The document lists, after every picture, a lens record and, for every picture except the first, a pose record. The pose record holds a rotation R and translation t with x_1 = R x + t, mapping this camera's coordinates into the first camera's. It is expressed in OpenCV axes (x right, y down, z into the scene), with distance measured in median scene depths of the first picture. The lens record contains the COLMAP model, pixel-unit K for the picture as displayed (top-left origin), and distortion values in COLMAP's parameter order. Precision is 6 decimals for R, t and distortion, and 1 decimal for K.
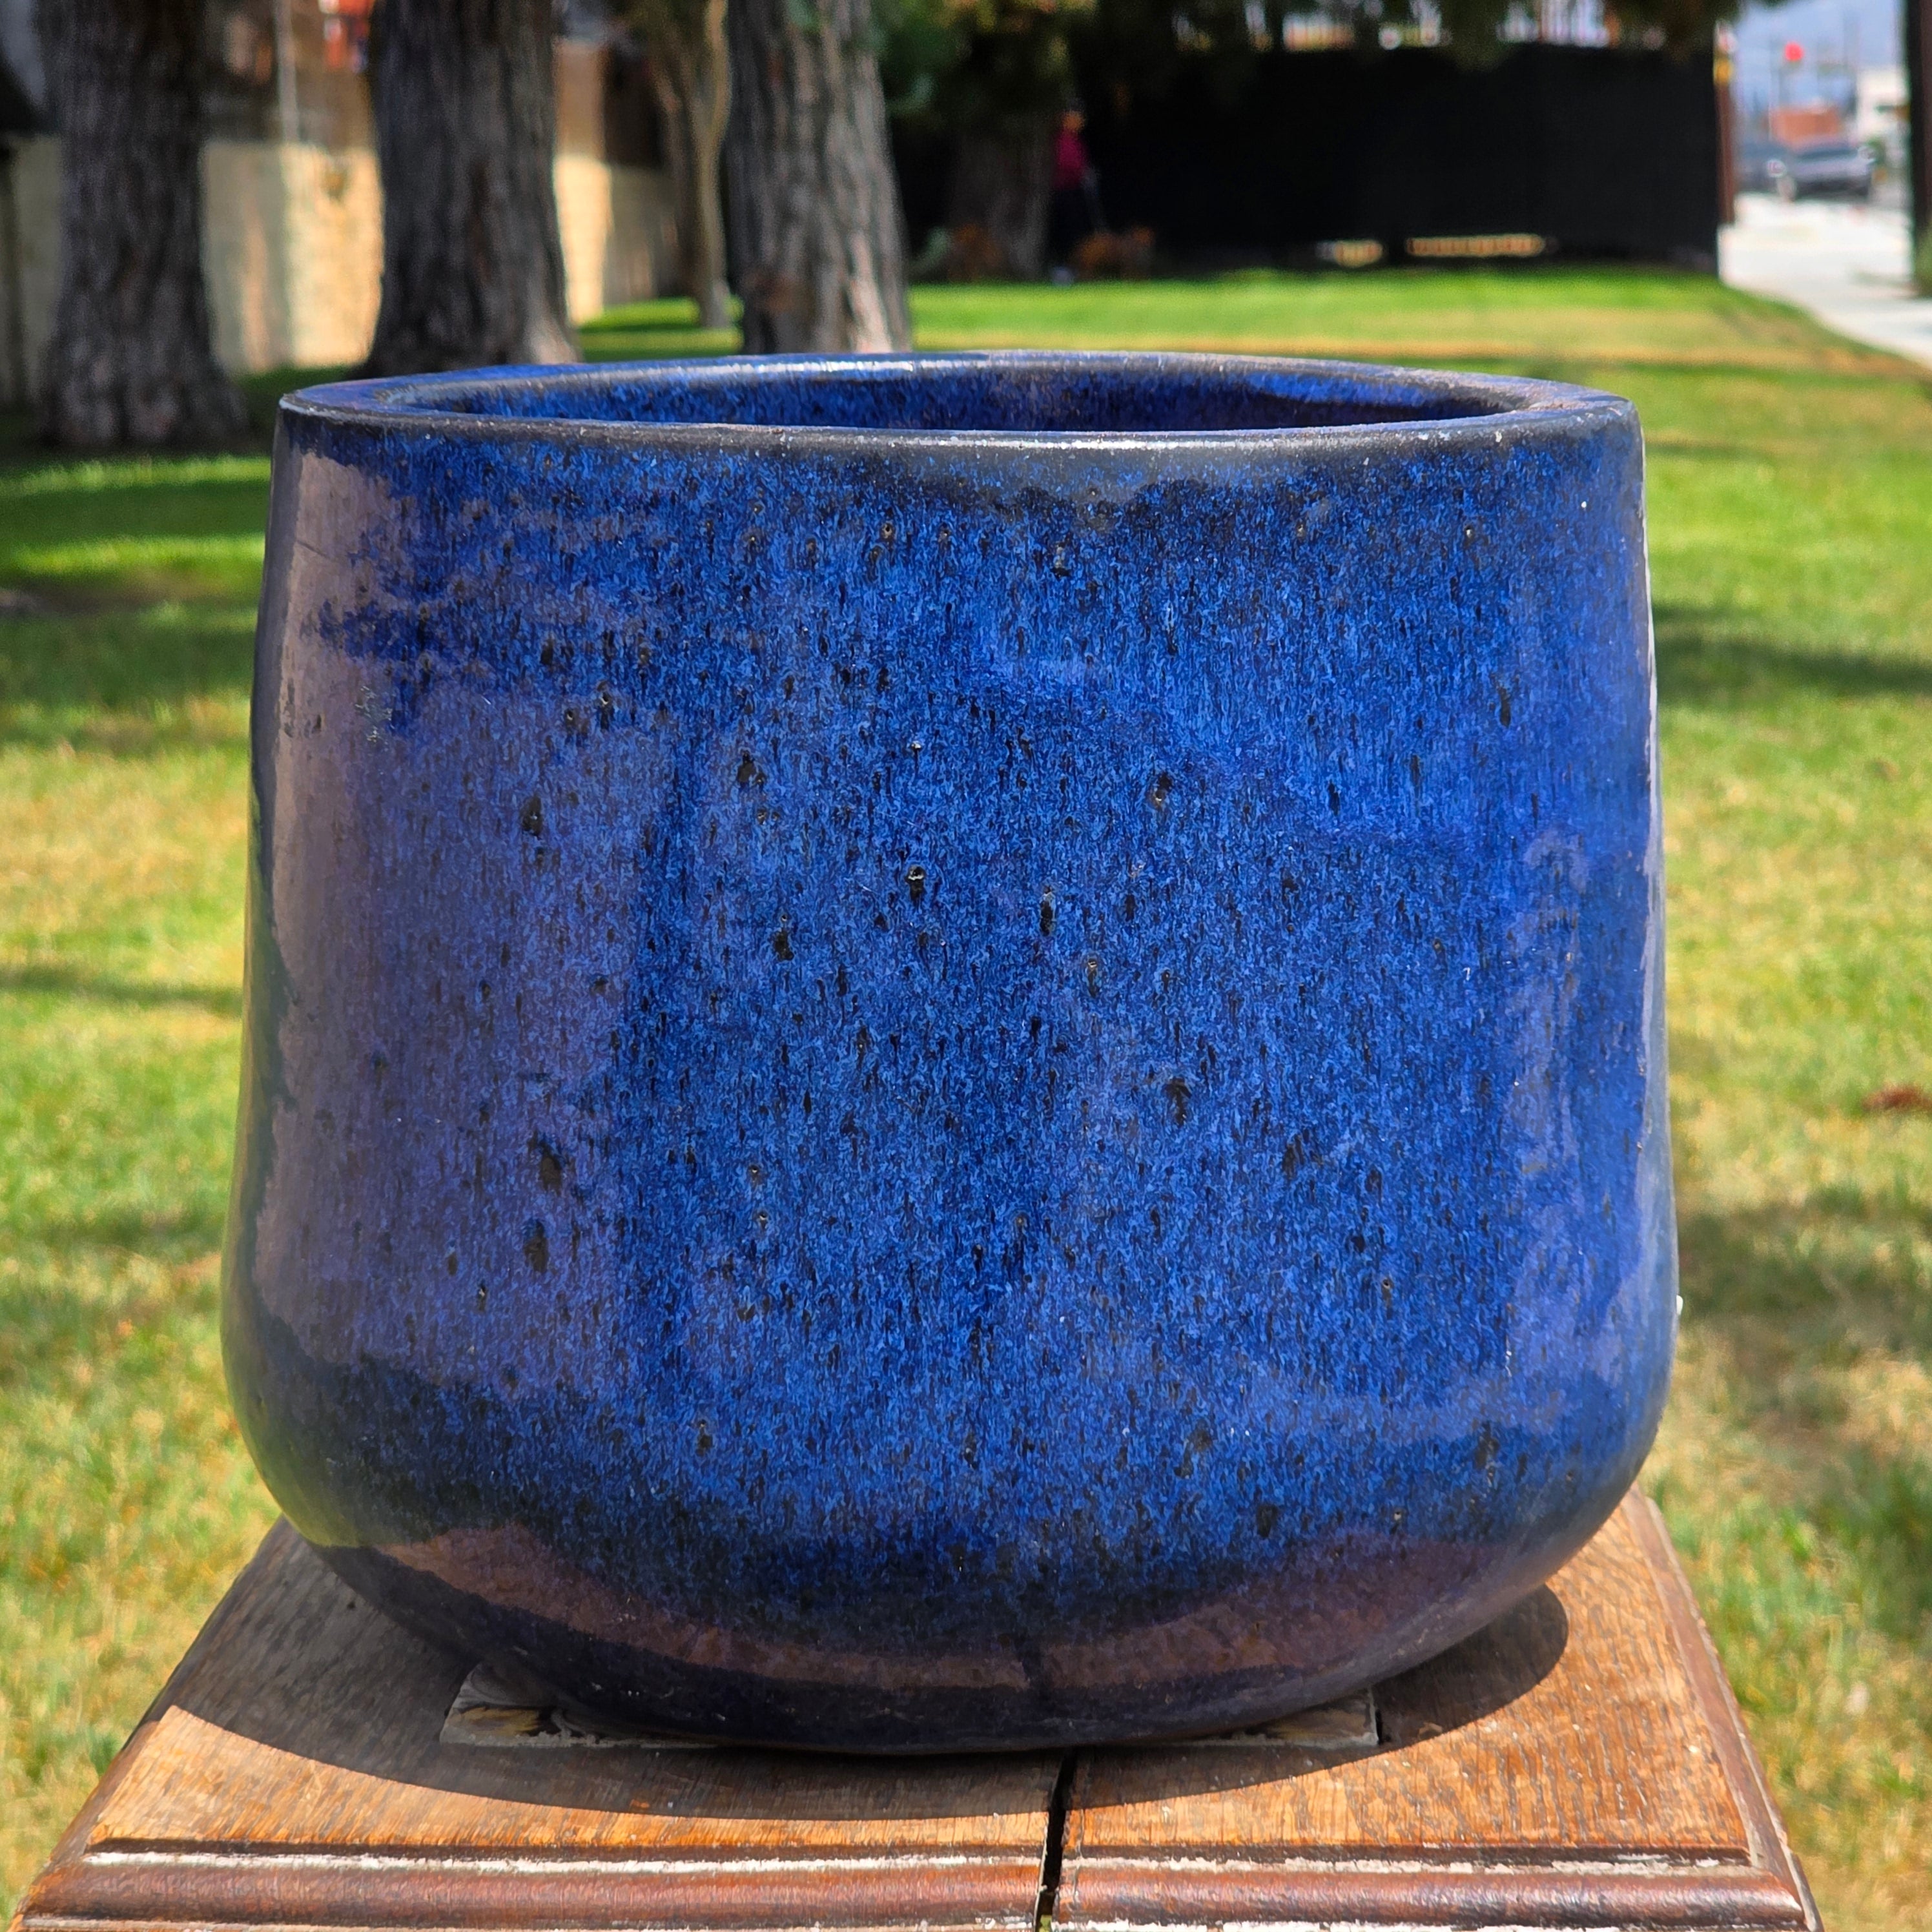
lens RADIAL K [[5365.0, 0, 1068.6], [0, 5365.0, 965.4], [0, 0, 1]] dist [-0.324604, 2.841761]
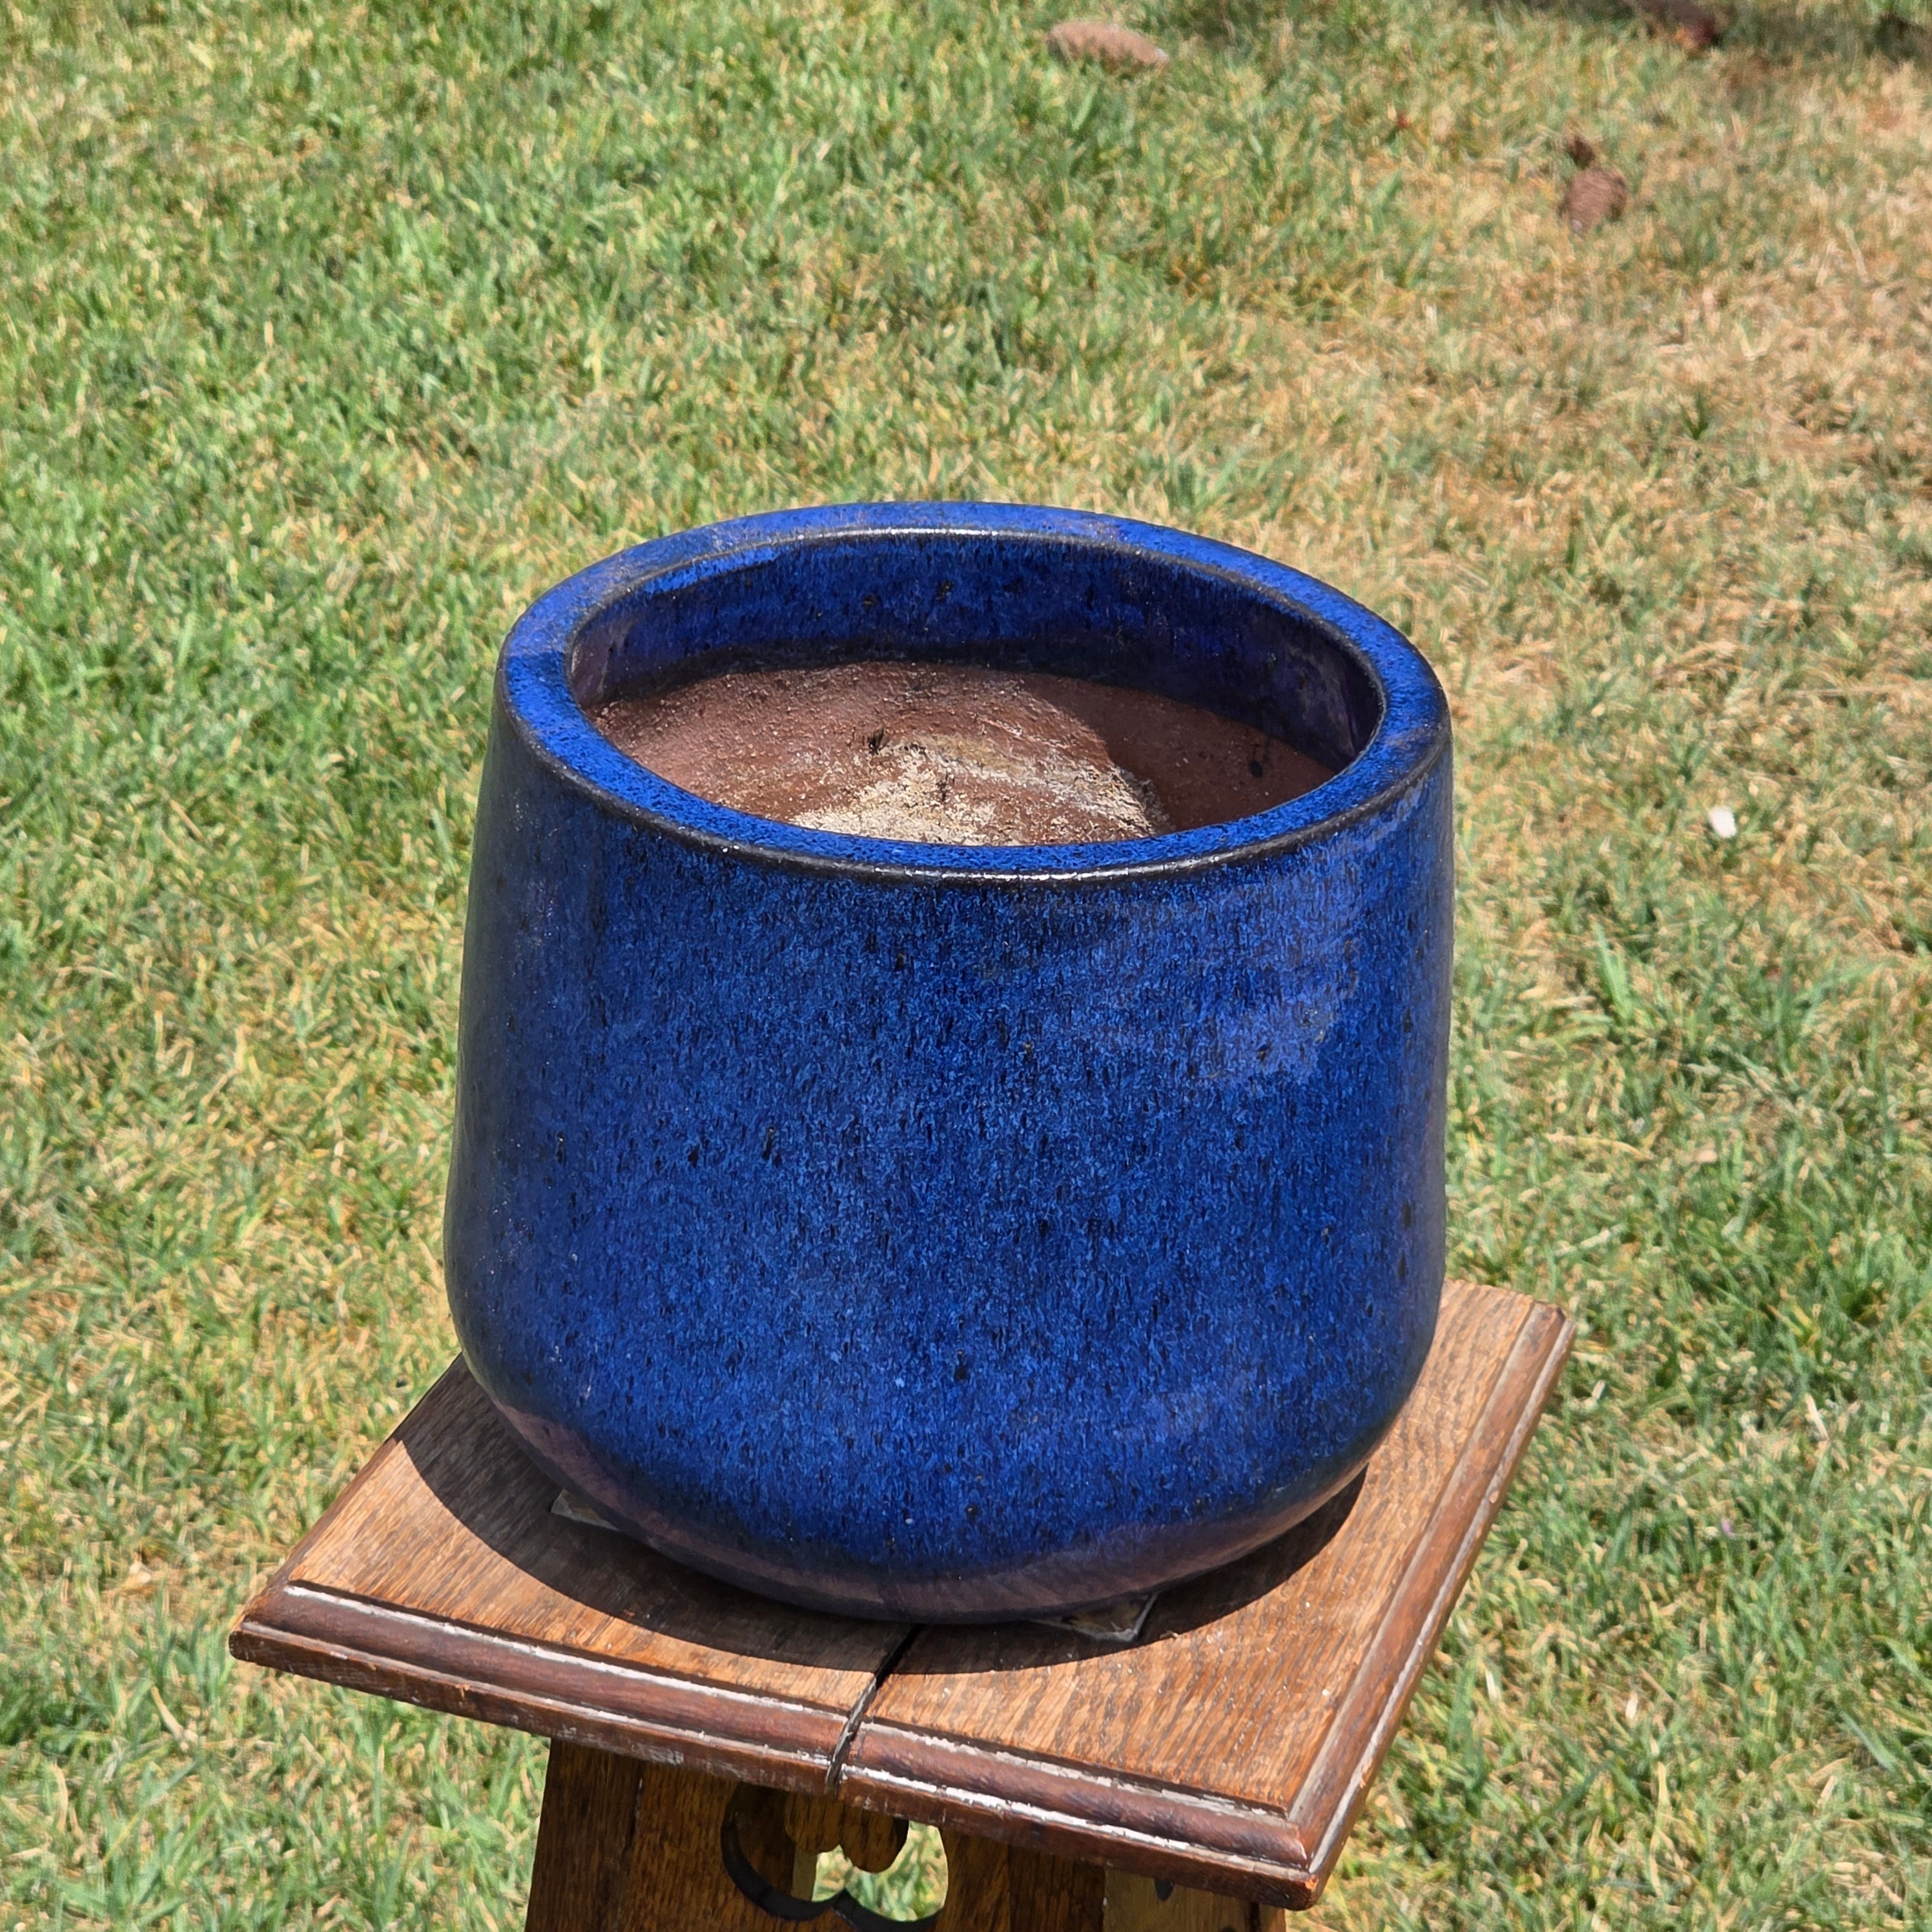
lens RADIAL K [[5581.2, 0, 966.2], [0, 5581.2, 884.4], [0, 0, 1]] dist [-0.469584, 0.303359]
pose [[0.952452, 0.172758, -0.250978, 0.376865], [-0.089093, 0.945628, 0.312811, -0.550587], [0.291372, -0.275577, 0.916057, -0.386559]]
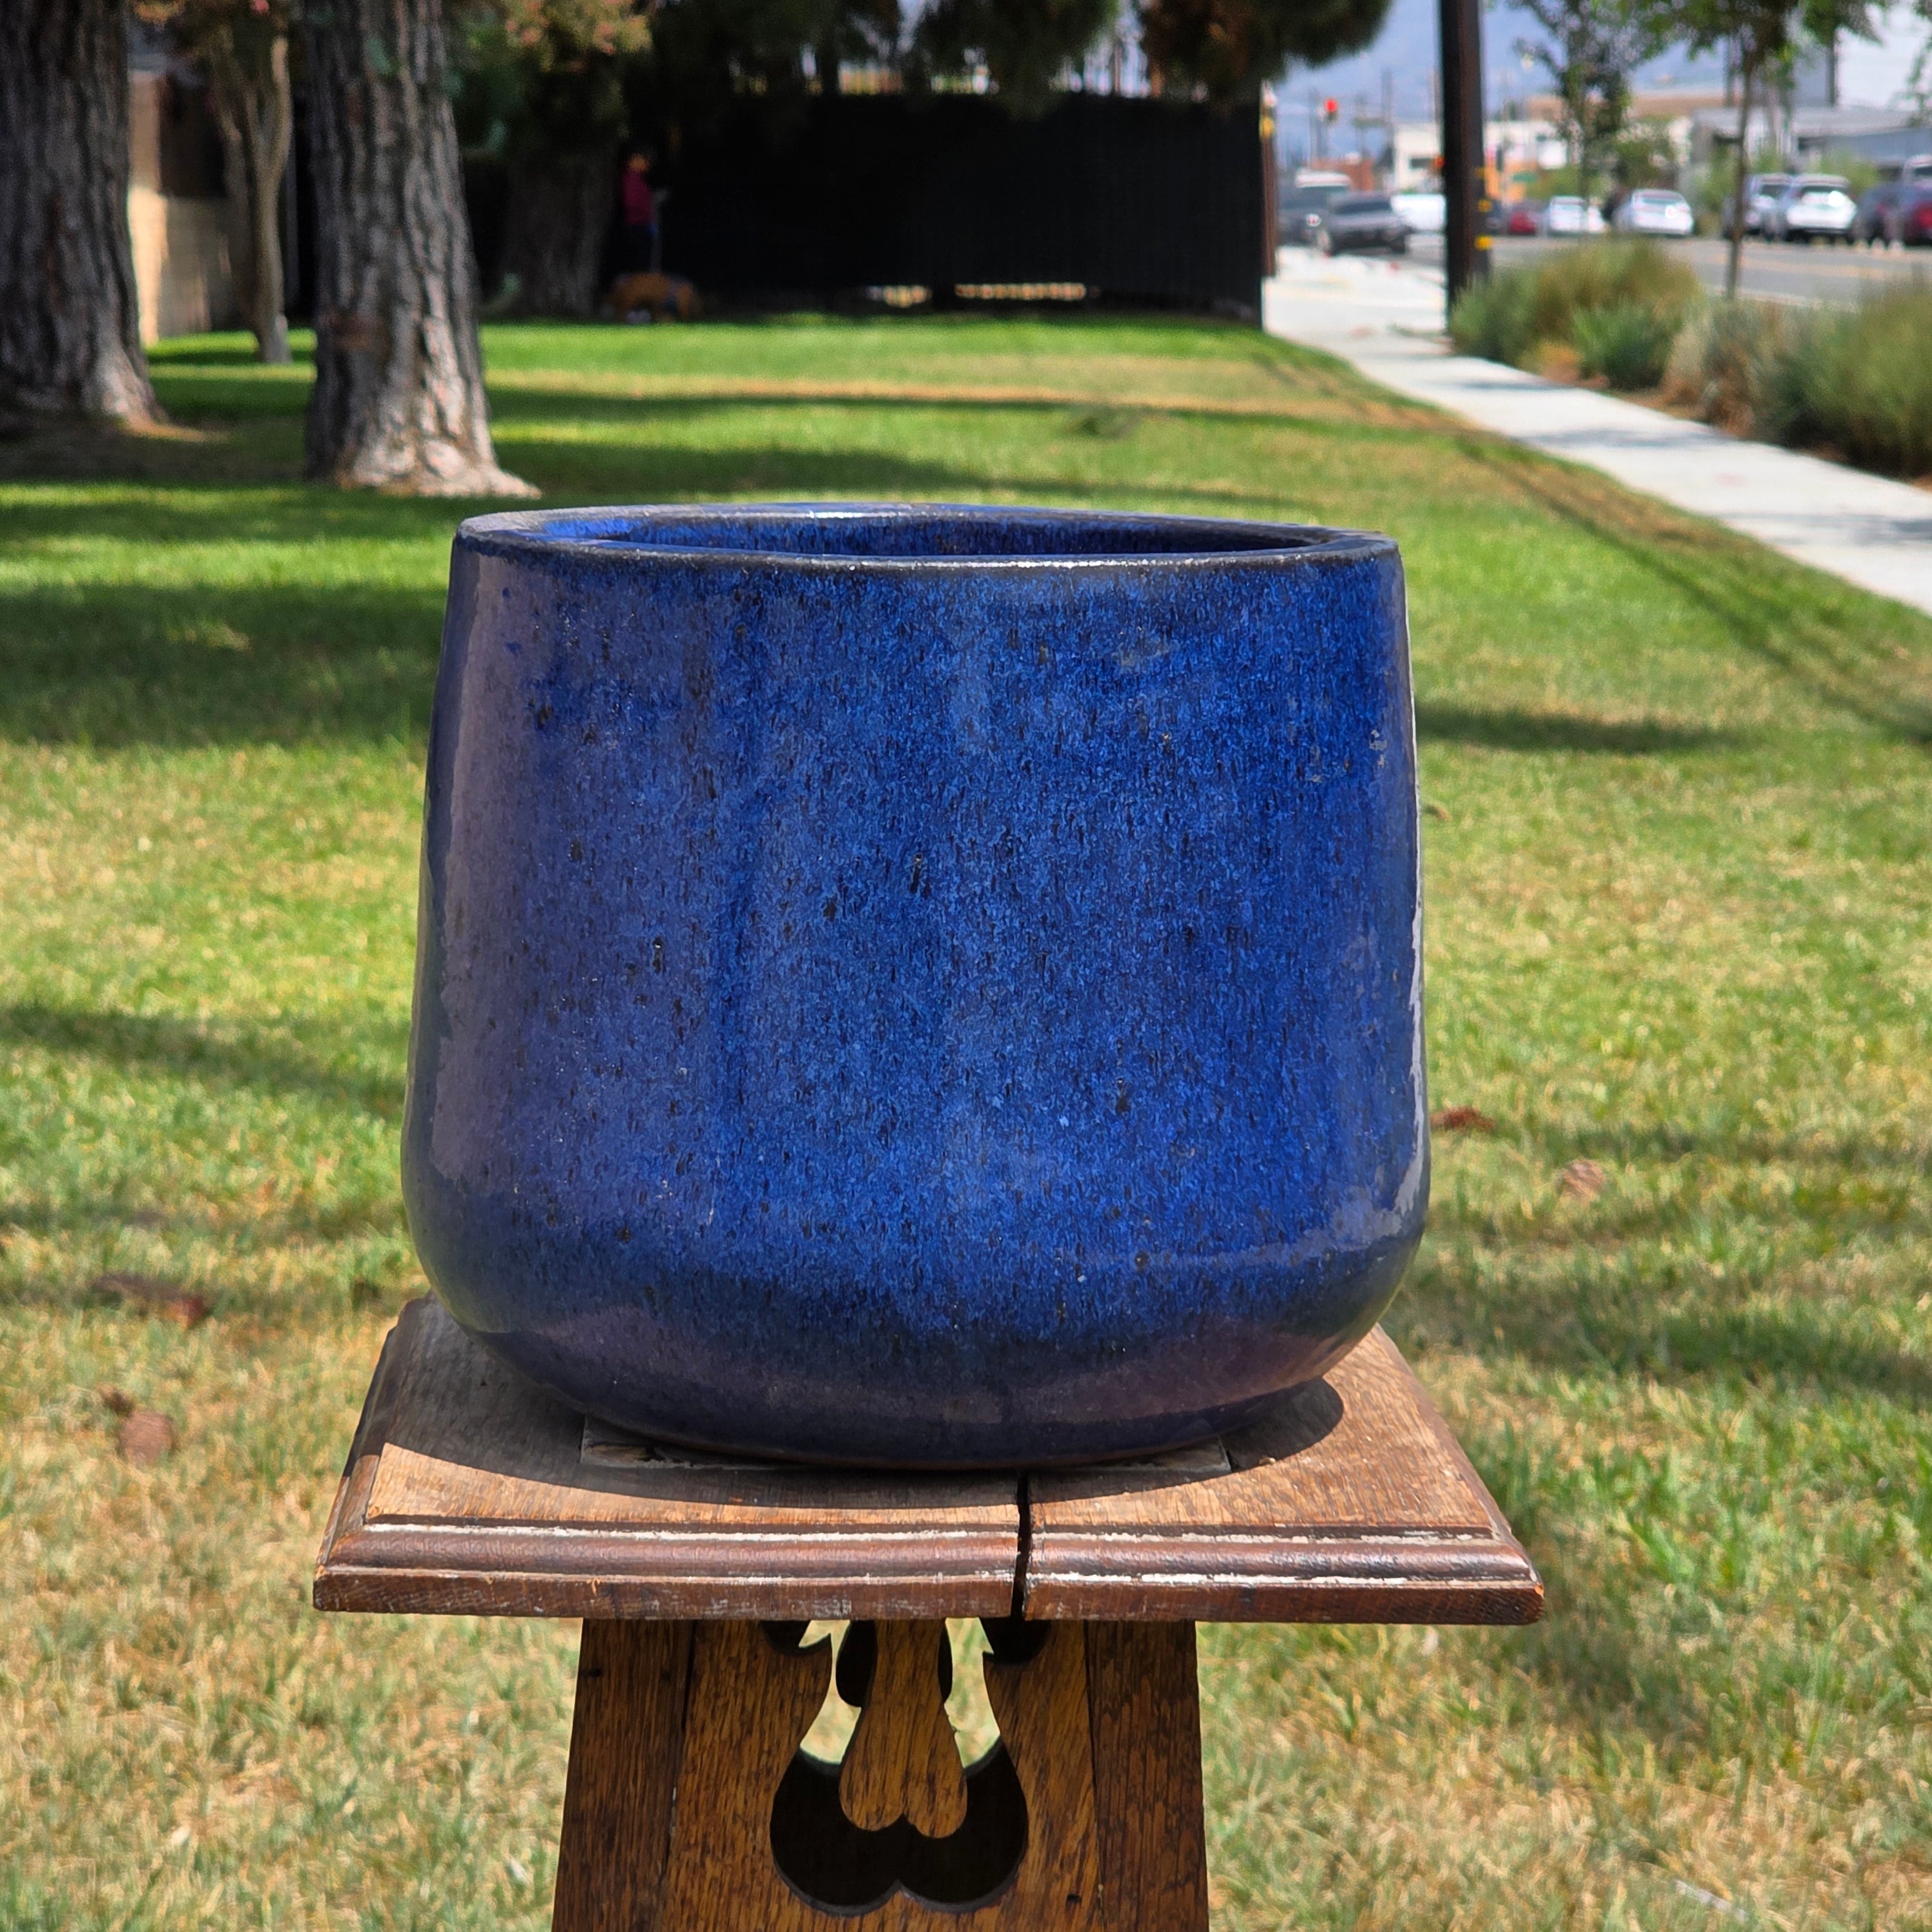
lens RADIAL K [[5627.7, 0, 906.9], [0, 5627.7, 882.0], [0, 0, 1]] dist [-0.967576, 13.466107]
pose [[0.997686, 0.016164, 0.066043, -0.135590], [-0.014648, 0.999620, -0.023365, 0.023048], [-0.066396, 0.022344, 0.997543, -0.520604]]
